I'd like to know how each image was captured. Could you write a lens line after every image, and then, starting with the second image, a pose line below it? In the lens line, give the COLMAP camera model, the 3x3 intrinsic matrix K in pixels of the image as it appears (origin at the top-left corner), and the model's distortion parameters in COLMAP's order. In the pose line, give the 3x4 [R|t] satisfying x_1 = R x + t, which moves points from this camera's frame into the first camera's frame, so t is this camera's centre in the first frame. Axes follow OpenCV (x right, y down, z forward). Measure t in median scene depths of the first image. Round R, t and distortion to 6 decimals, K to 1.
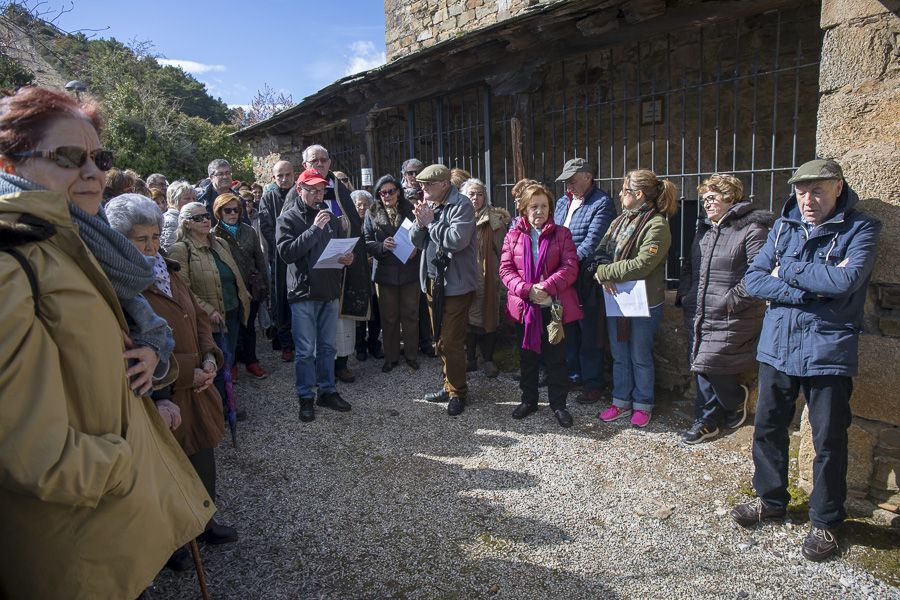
lens RADIAL K [[572.5, 0, 450.0], [0, 572.5, 300.0], [0, 0, 1]] dist [-0.059684, 0.001116]
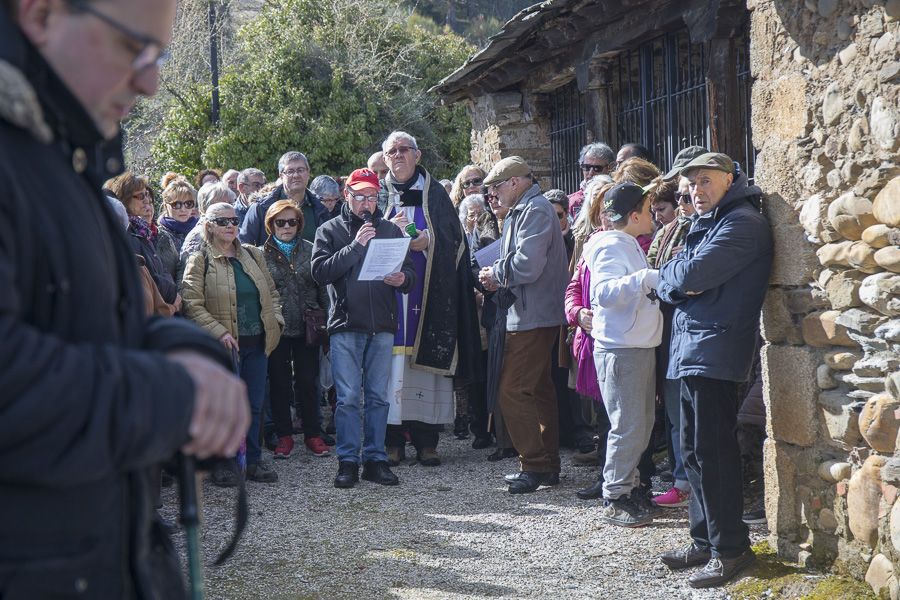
lens RADIAL K [[1623.8, 0, 450.0], [0, 1623.8, 300.0], [0, 0, 1]] dist [0.059887, 0.401611]
pose [[0.898871, 0.013991, -0.437990, 0.561601], [-0.067977, 0.991843, -0.107824, 0.123265], [0.432909, 0.126693, 0.892490, -0.621726]]
